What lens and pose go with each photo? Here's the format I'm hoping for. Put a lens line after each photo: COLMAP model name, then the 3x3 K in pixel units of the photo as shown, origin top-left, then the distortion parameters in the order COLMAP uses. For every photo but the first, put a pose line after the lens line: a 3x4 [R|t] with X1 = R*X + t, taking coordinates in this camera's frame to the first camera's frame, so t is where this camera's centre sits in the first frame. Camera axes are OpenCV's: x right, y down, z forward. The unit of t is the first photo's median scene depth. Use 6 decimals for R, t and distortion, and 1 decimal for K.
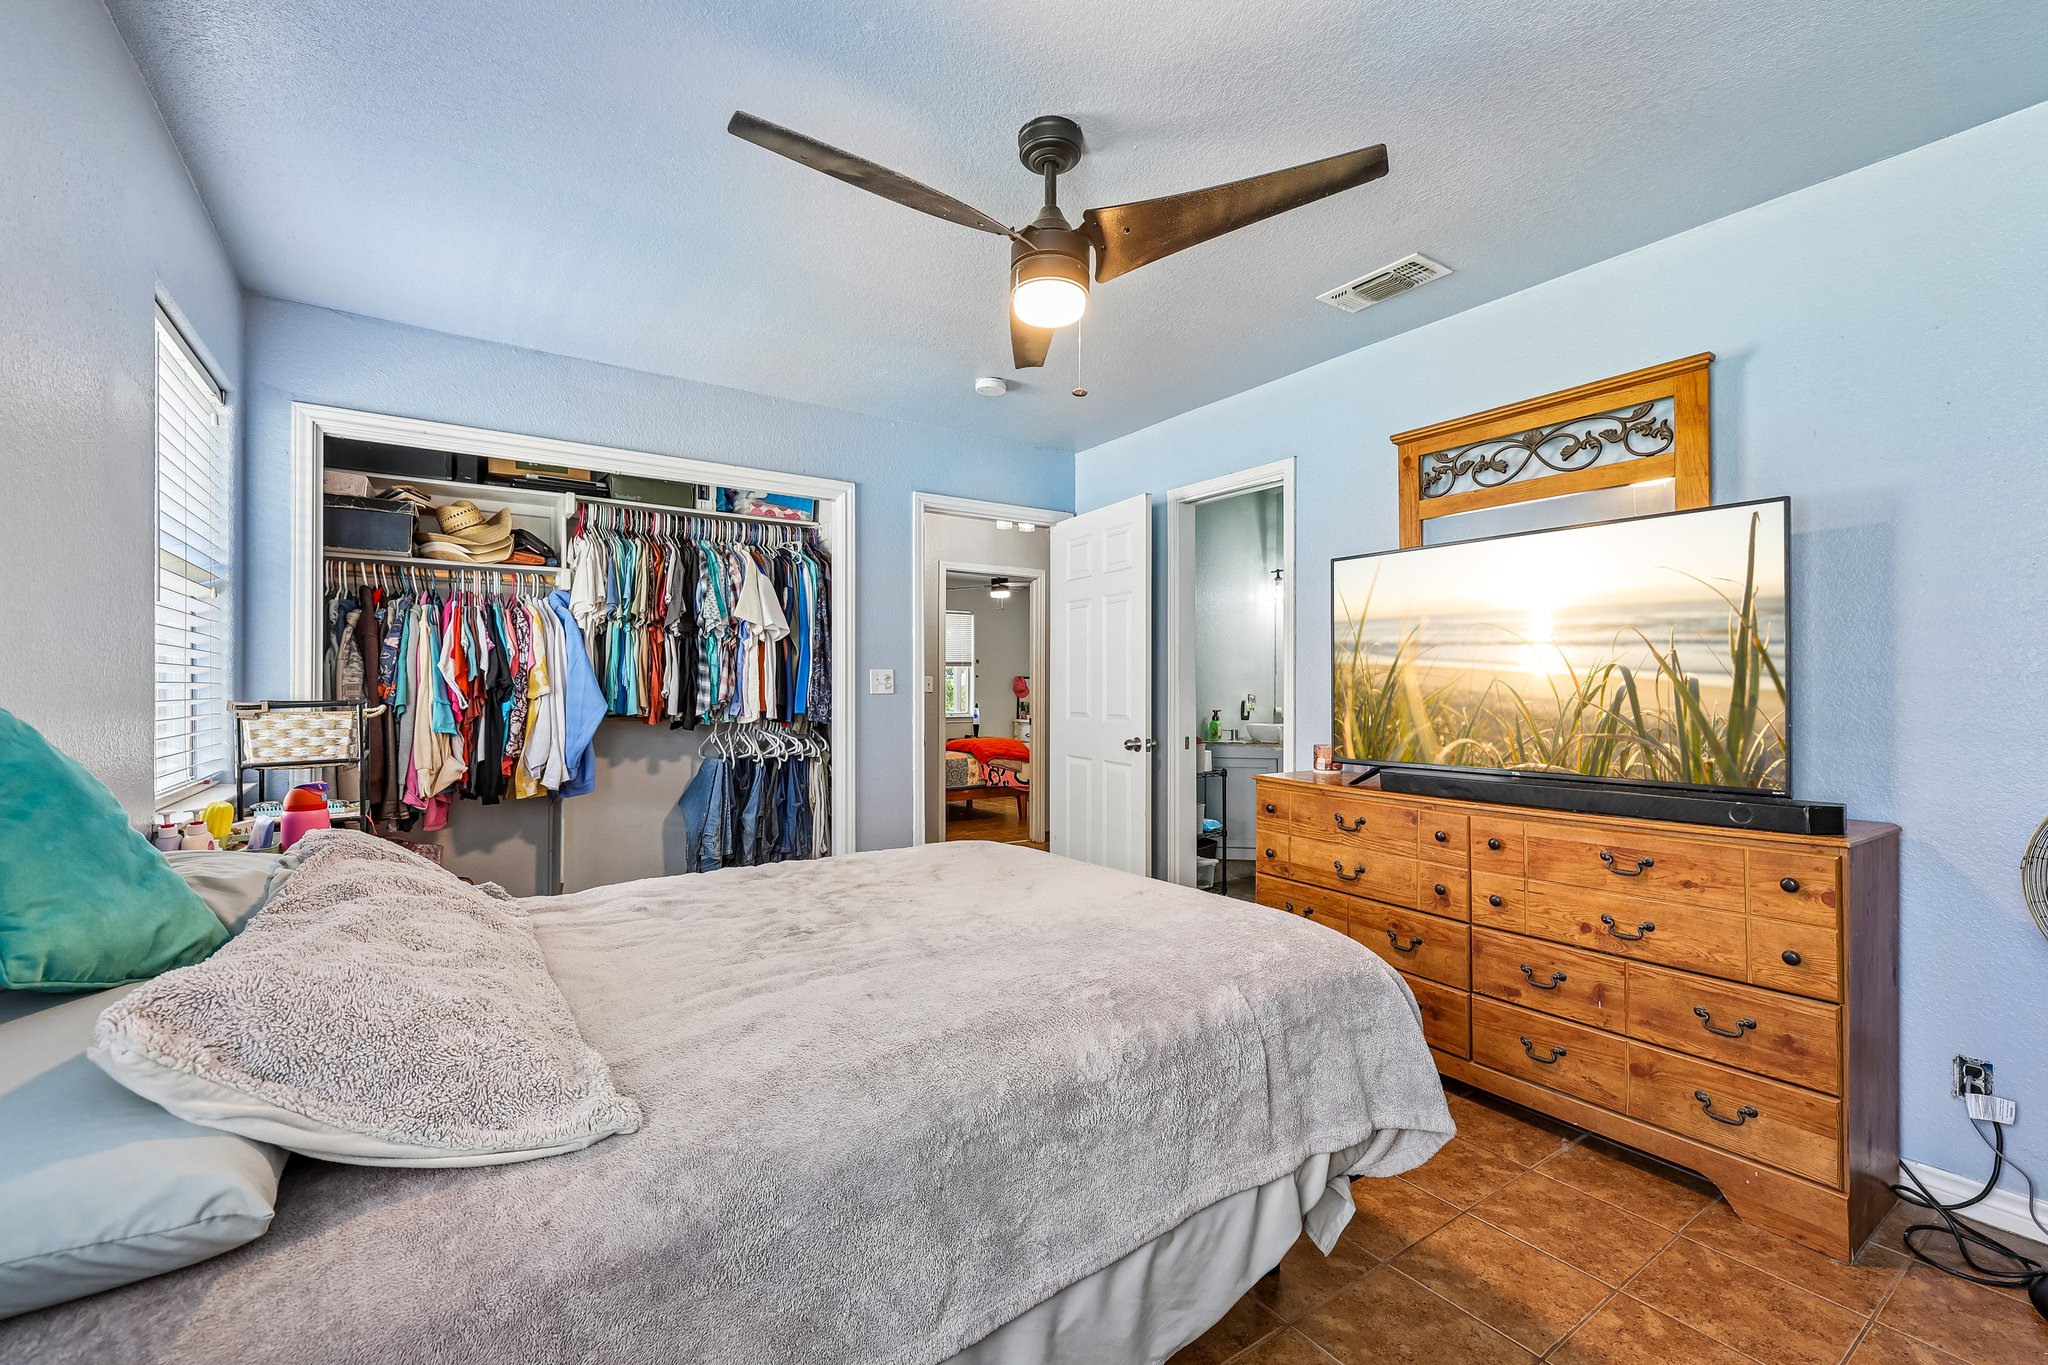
lens RADIAL K [[867.0, 0, 1024.0], [0, 867.0, 682.5], [0, 0, 1]] dist [0.000232, 0.000154]
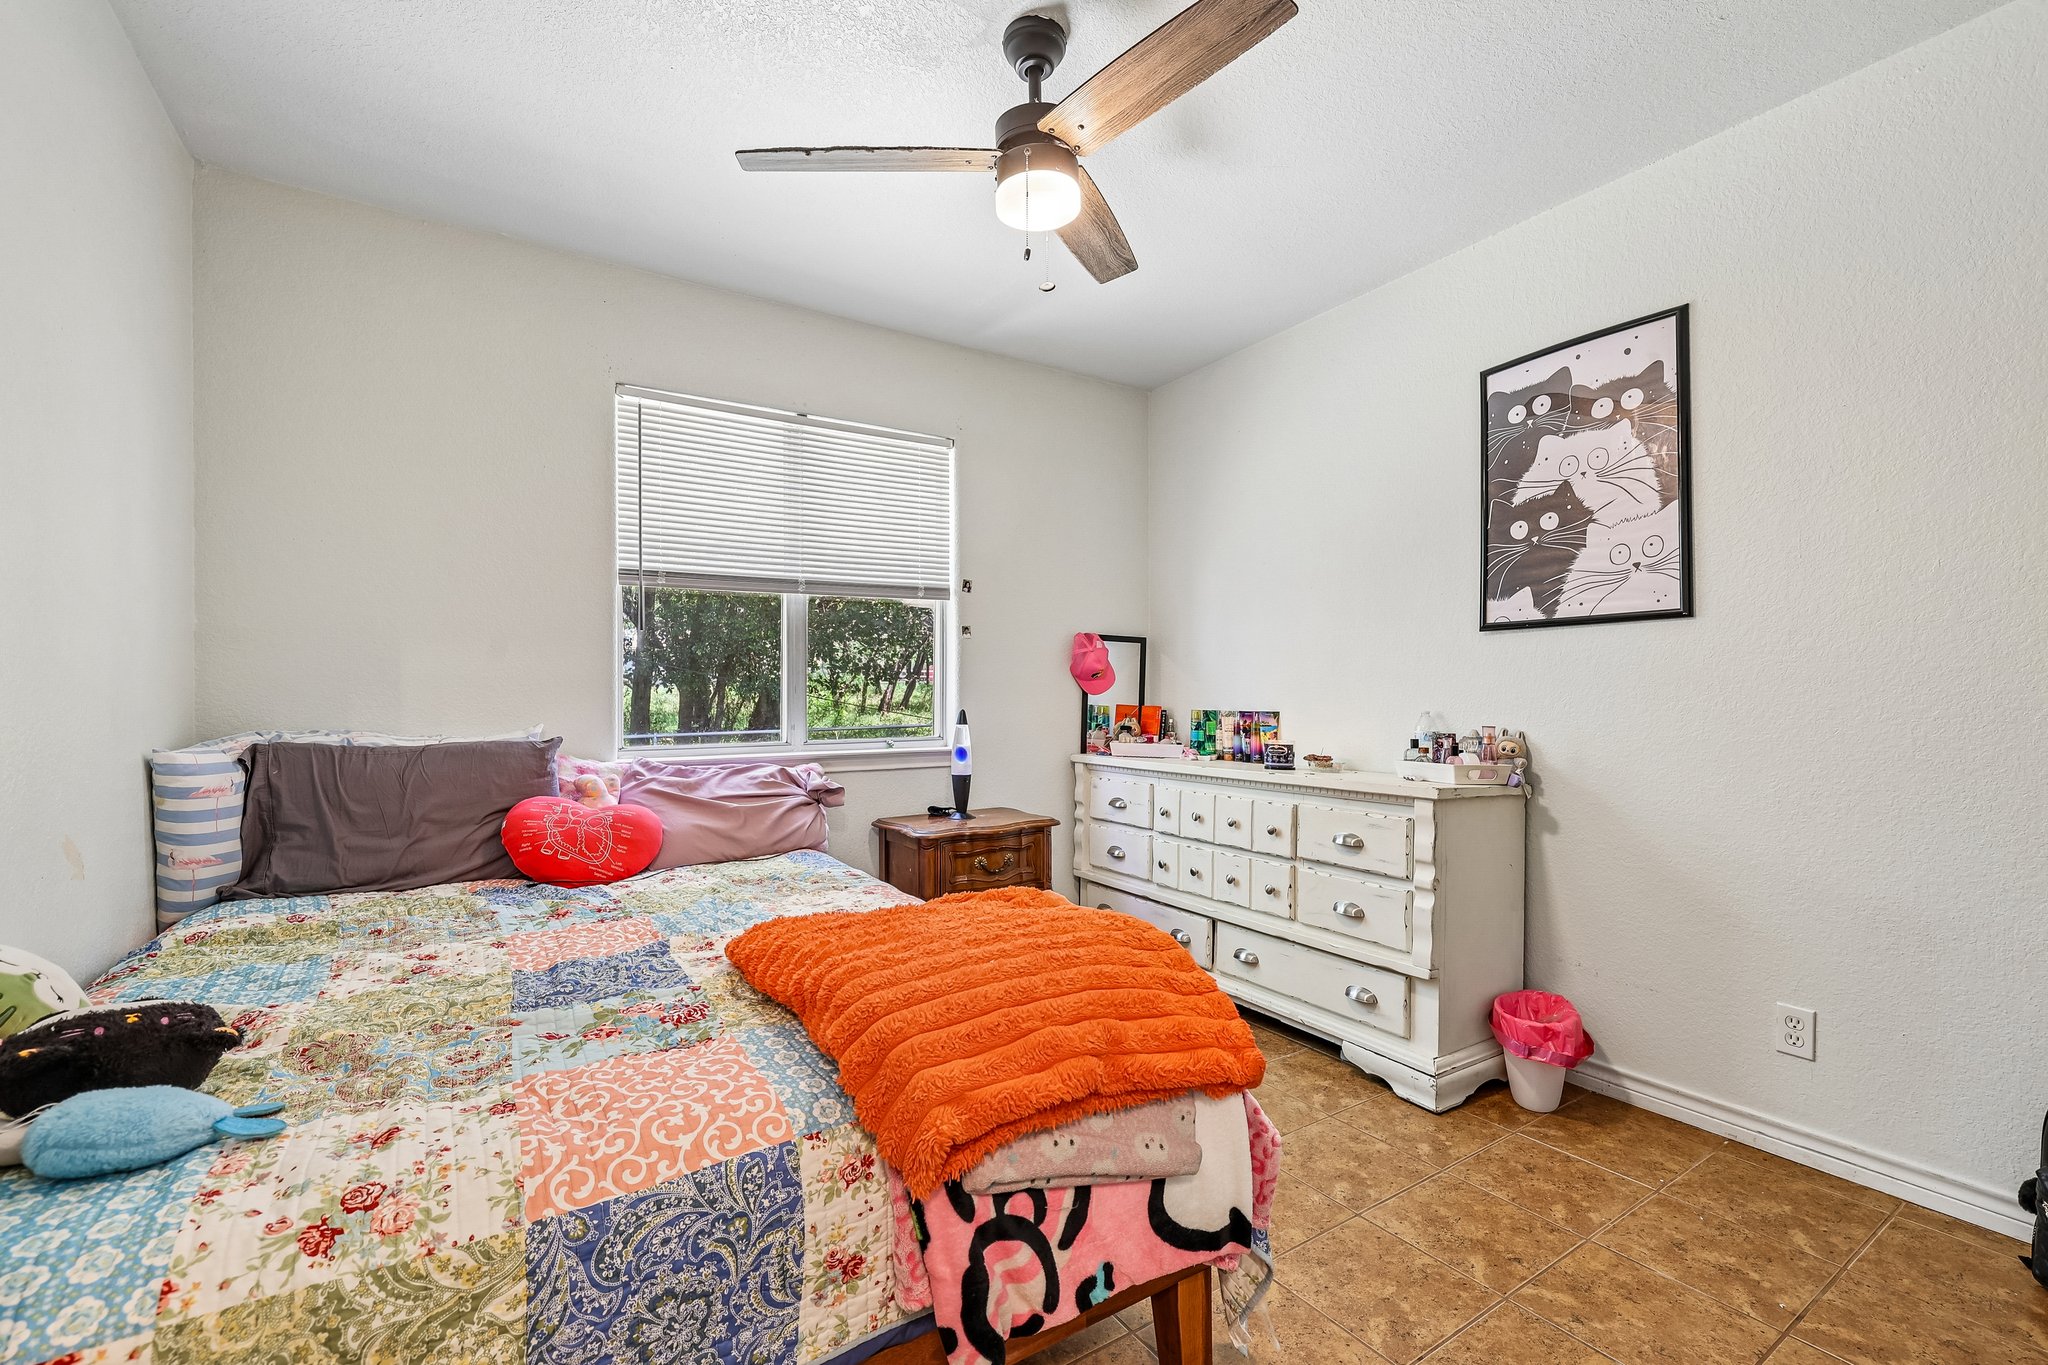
lens RADIAL K [[865.4, 0, 1029.5], [0, 865.4, 686.4], [0, 0, 1]] dist [0.000881, 0.000133]
pose [[0.999673, -0.003065, -0.025373, -0.021373], [0.003088, 0.999995, 0.000857, 0.014610], [0.025370, -0.000935, 0.999678, 0.673232]]
